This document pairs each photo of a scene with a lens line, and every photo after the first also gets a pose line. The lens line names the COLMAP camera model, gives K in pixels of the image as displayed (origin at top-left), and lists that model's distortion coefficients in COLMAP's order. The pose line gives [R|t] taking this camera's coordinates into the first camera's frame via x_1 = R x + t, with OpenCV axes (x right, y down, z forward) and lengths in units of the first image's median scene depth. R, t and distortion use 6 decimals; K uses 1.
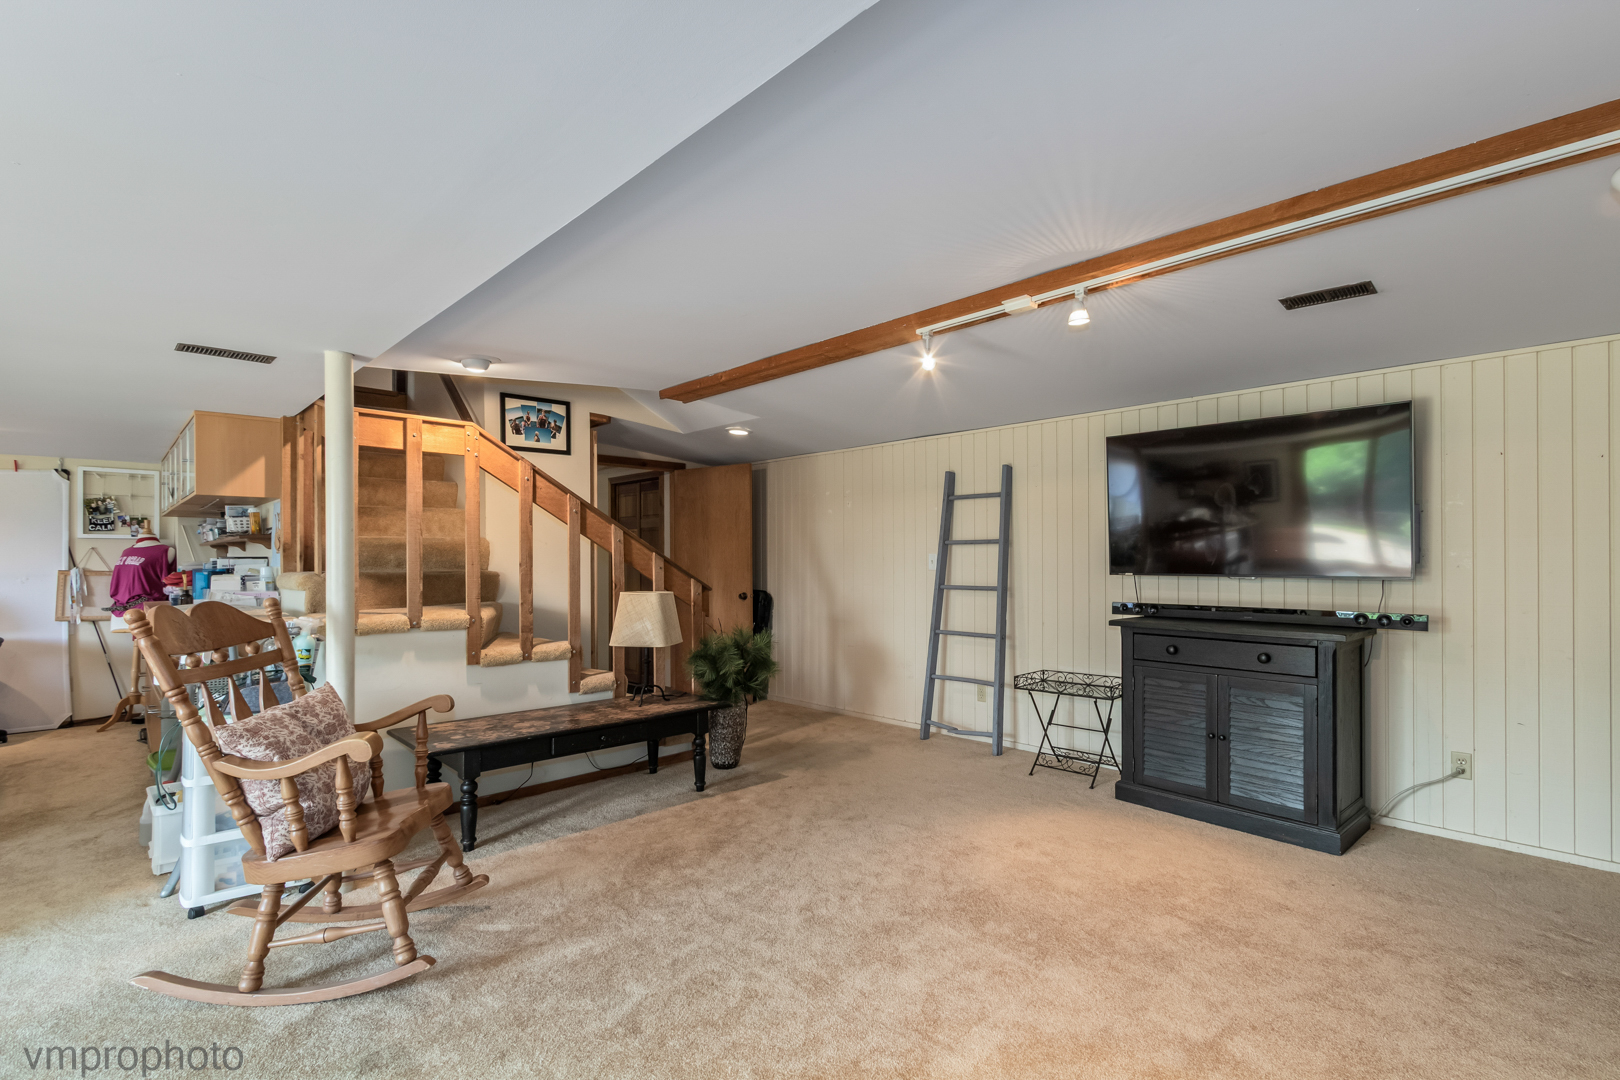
lens RADIAL K [[731.1, 0, 809.9], [0, 731.1, 560.8], [0, 0, 1]] dist [-0.001561, -0.000391]
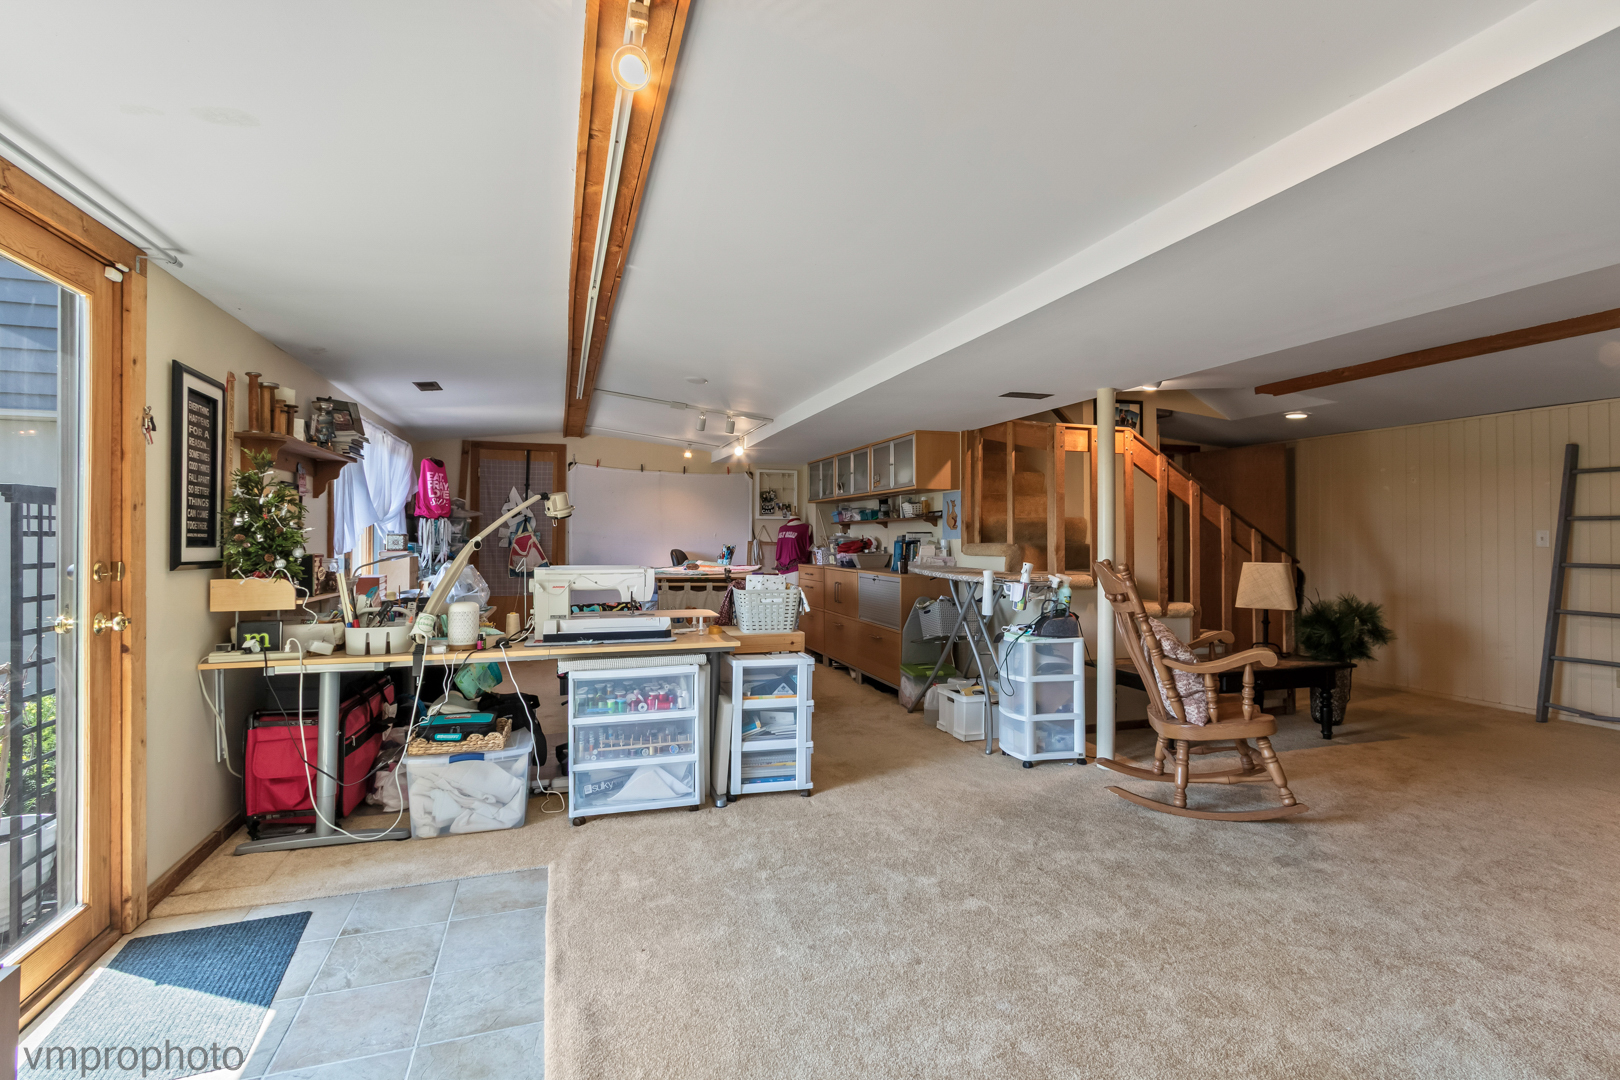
lens RADIAL K [[743.7, 0, 809.2], [0, 743.7, 534.8], [0, 0, 1]] dist [-0.003658, -0.000695]
pose [[0.905797, 0.003620, -0.423697, -0.331126], [-0.004977, 0.999985, -0.002096, 0.002630], [0.423683, 0.004008, 0.905802, -0.326372]]
